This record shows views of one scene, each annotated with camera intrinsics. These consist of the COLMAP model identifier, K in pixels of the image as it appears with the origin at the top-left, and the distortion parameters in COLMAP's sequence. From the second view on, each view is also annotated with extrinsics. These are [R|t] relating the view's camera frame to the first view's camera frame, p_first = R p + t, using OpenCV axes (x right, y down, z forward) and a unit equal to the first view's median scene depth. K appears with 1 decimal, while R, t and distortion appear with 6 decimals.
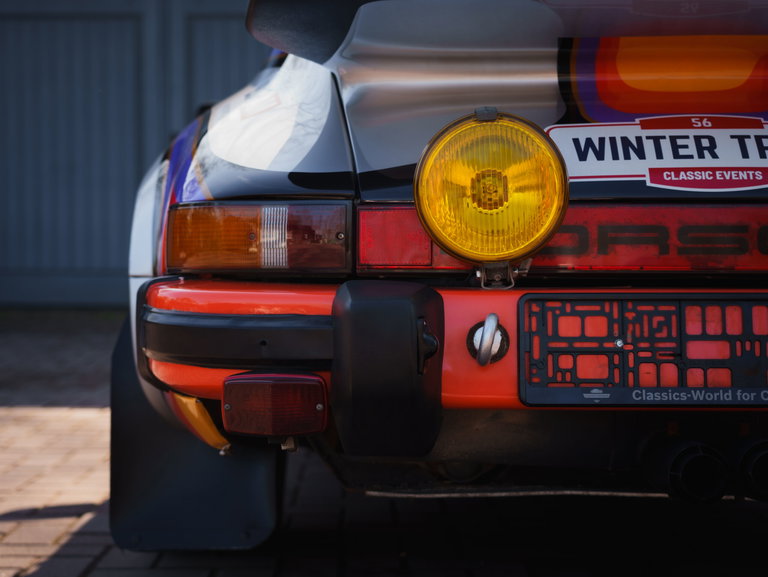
lens RADIAL K [[1520.6, 0, 384.0], [0, 1520.6, 288.5], [0, 0, 1]] dist [0.151252, 0.069443]
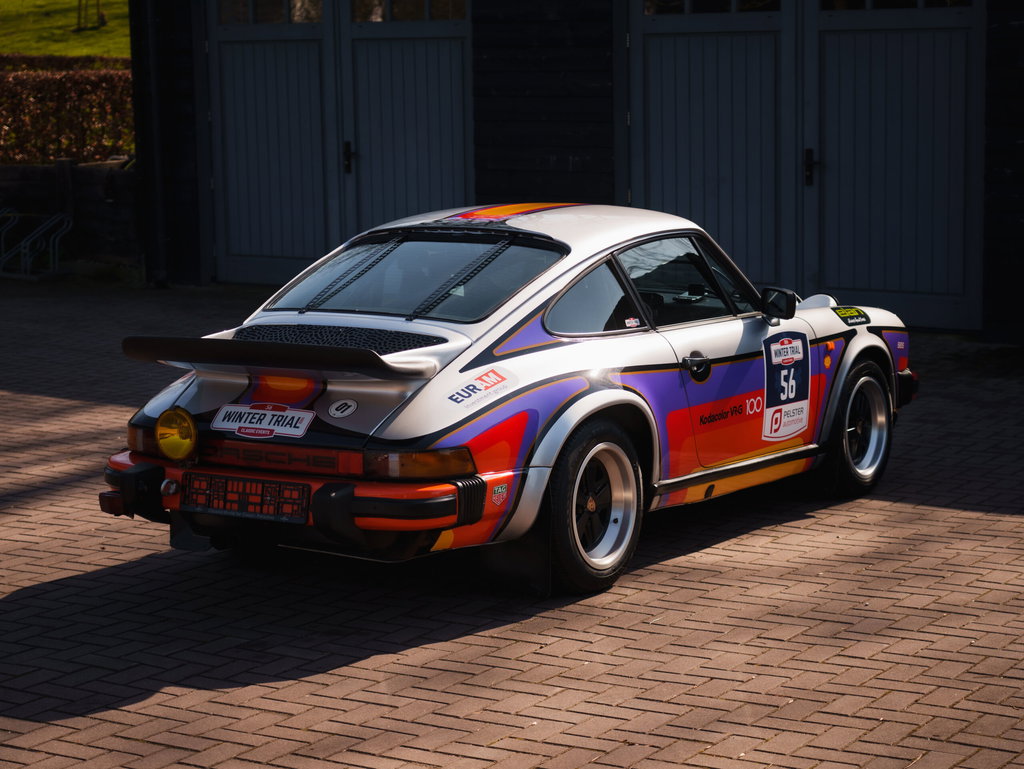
lens RADIAL K [[2267.6, 0, 512.0], [0, 2267.6, 384.5], [0, 0, 1]] dist [-0.125305, -0.336973]
pose [[0.845628, 0.058280, -0.530581, 2.732976], [0.000375, 0.993956, 0.109775, -0.598553], [0.533772, -0.093027, 0.840496, -2.131668]]
